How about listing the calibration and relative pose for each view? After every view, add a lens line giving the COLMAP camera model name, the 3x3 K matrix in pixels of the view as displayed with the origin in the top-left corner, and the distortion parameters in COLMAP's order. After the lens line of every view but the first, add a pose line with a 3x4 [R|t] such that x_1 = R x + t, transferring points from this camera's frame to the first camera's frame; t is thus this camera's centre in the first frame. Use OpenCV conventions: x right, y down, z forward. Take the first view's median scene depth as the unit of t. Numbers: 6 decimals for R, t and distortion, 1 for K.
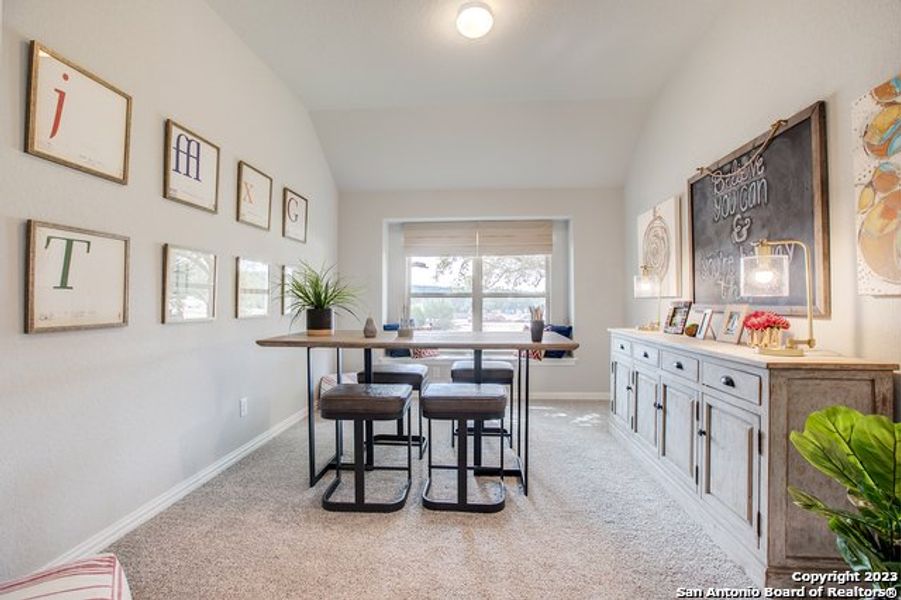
lens RADIAL K [[413.2, 0, 453.7], [0, 413.2, 297.6], [0, 0, 1]] dist [-0.042791, 0.013556]
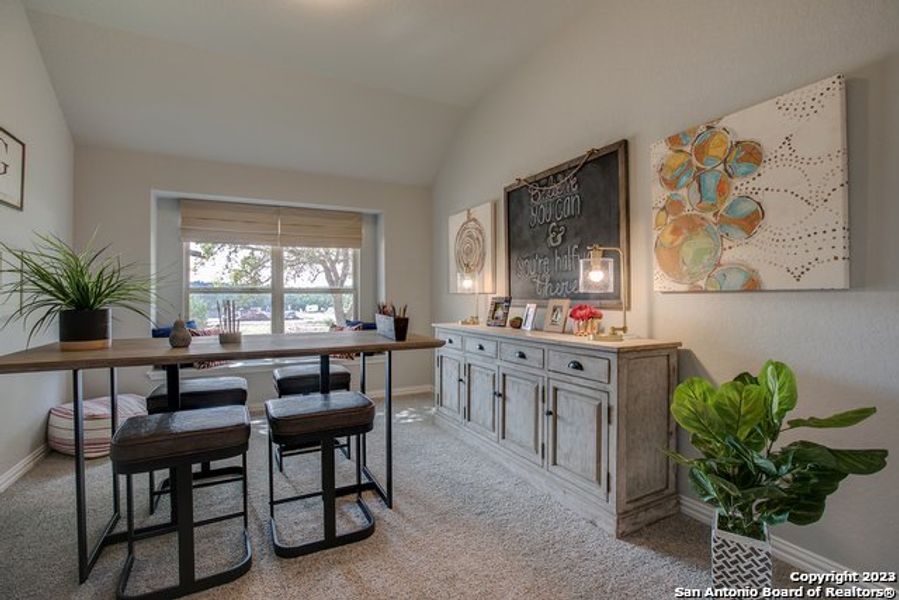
lens RADIAL K [[412.3, 0, 448.7], [0, 412.3, 297.5], [0, 0, 1]] dist [-0.042791, 0.013556]
pose [[0.847661, -0.003494, 0.530527, -0.189458], [-0.000990, 0.999966, 0.008167, 0.002052], [-0.530537, -0.007448, 0.847629, 0.151105]]
